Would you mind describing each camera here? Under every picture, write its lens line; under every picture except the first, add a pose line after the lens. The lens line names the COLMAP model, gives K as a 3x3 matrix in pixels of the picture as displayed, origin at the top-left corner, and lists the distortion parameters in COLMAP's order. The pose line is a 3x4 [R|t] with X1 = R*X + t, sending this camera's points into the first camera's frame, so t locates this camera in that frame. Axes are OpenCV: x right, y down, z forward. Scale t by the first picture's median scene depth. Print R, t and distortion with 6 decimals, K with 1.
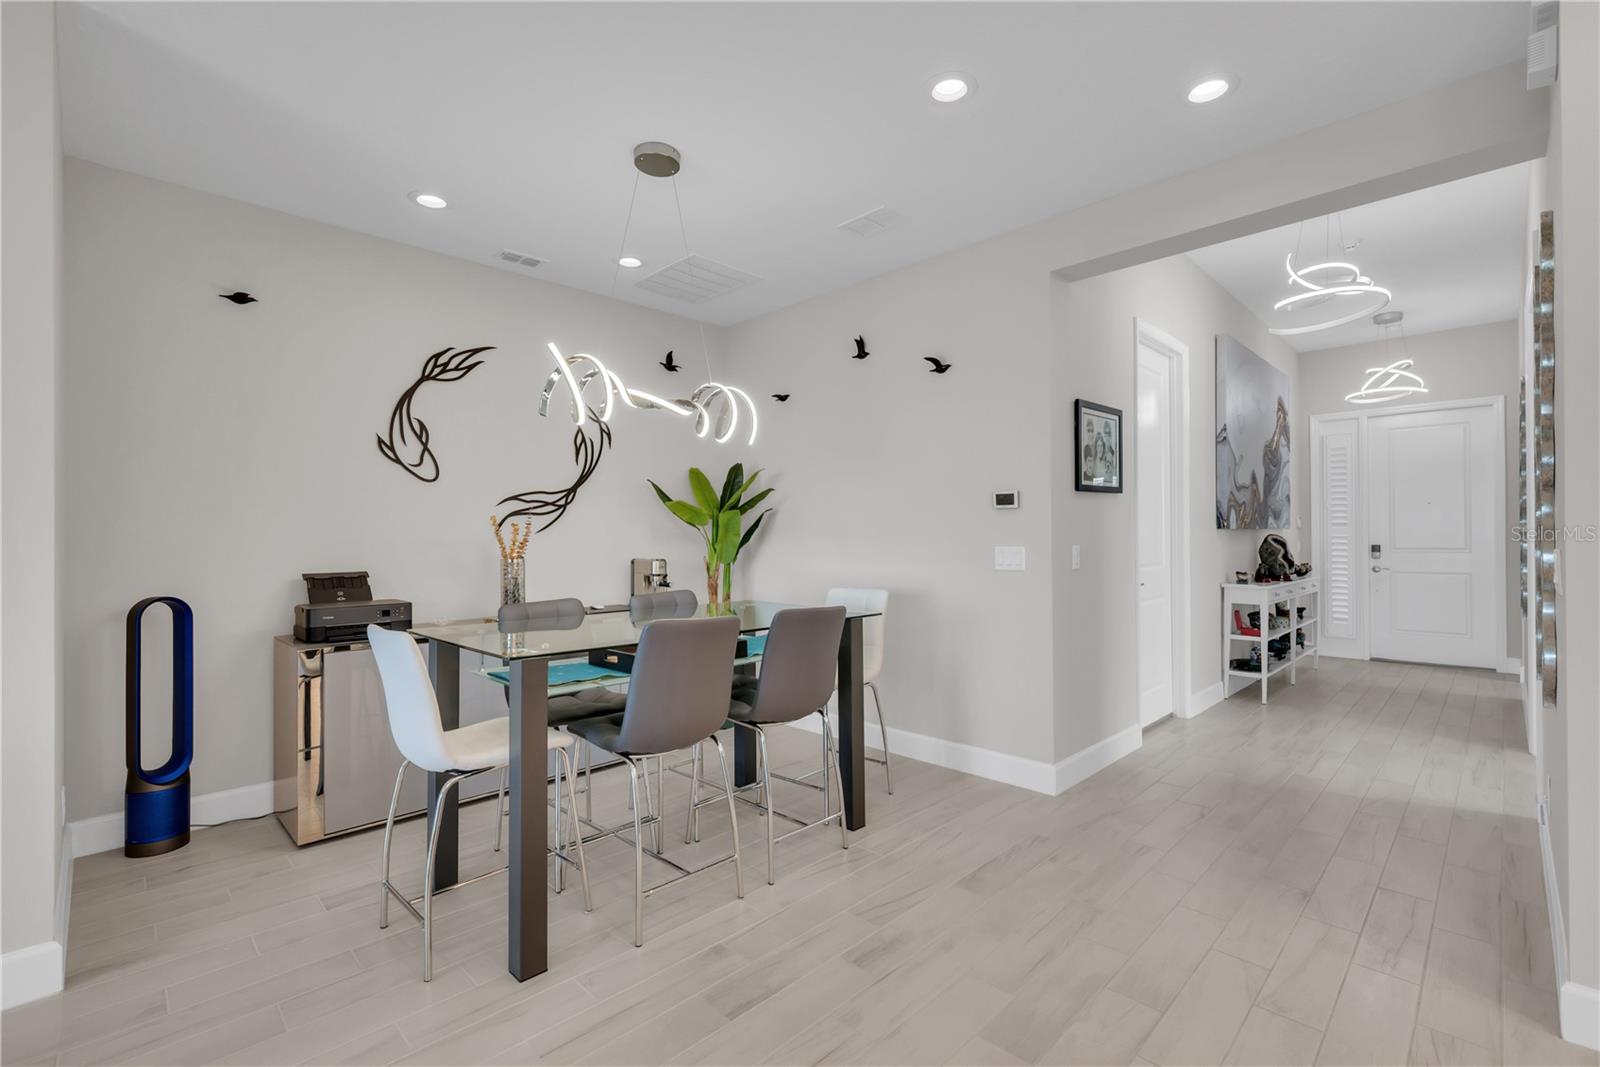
lens RADIAL K [[702.4, 0, 824.4], [0, 702.4, 530.2], [0, 0, 1]] dist [0.001785, -0.000242]
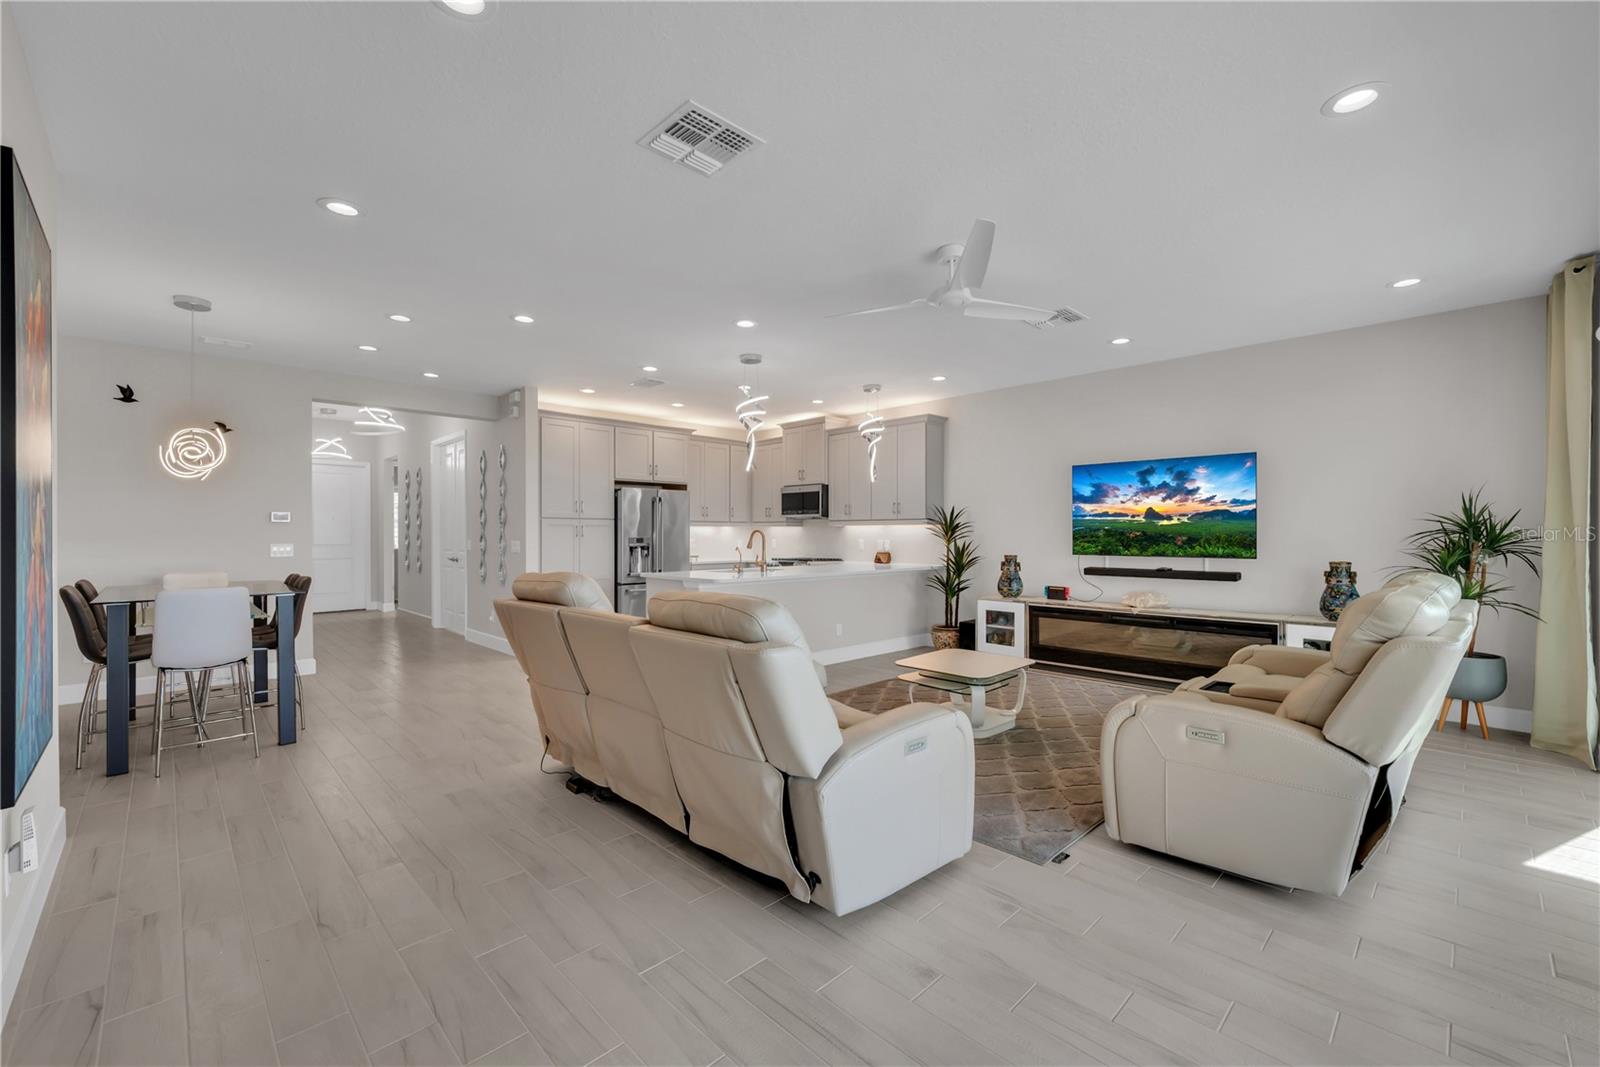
lens RADIAL K [[658.2, 0, 787.7], [0, 658.2, 535.9], [0, 0, 1]] dist [0.002731, 0.000773]
pose [[0.039160, 0.003135, 0.999228, -0.795922], [-0.010709, 0.999939, -0.002718, -0.003297], [-0.999176, -0.010594, 0.039191, -0.197508]]
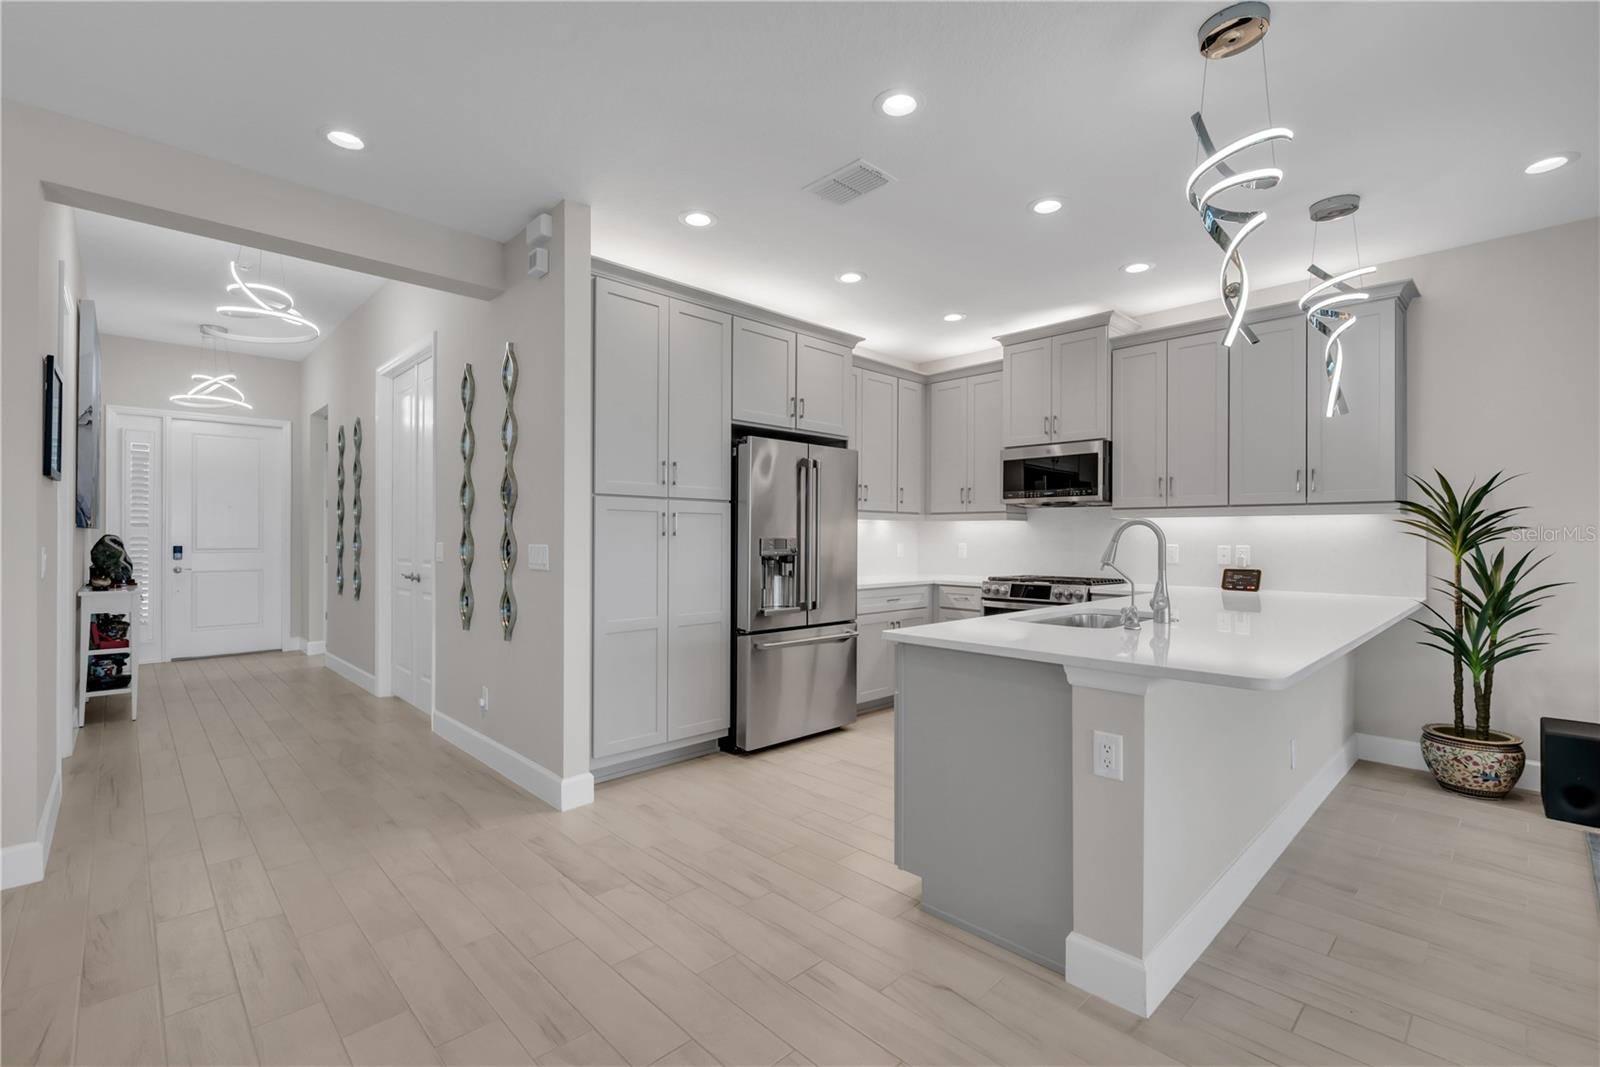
lens RADIAL K [[702.4, 0, 789.2], [0, 702.4, 534.2], [0, 0, 1]] dist [0.001785, -0.000242]
pose [[0.039140, 0.011116, 0.999172, -0.221967], [-0.014344, 0.999841, -0.010561, 0.002293], [-0.999131, -0.013919, 0.039293, 0.098329]]
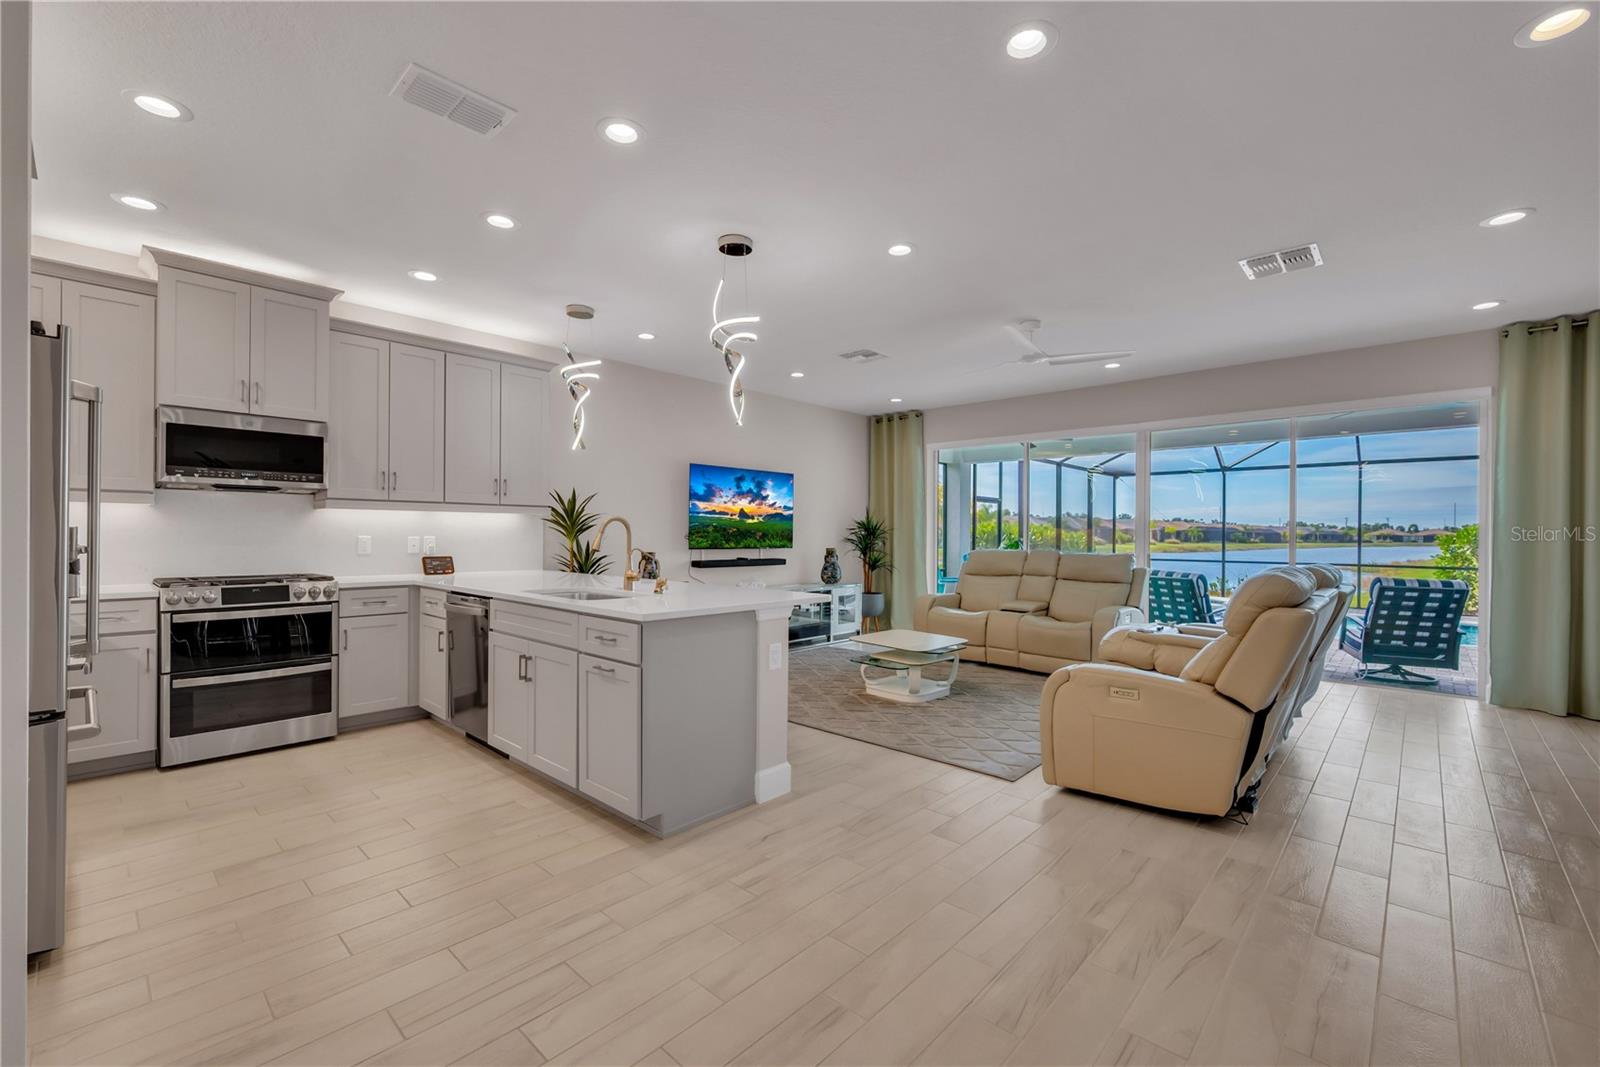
lens RADIAL K [[684.8, 0, 807.8], [0, 684.8, 534.7], [0, 0, 1]] dist [0.002633, -0.001727]
pose [[-0.999573, 0.001040, -0.029190, 0.087993], [0.001416, 0.999916, -0.012867, 0.008416], [0.029174, -0.012903, -0.999491, 0.496792]]
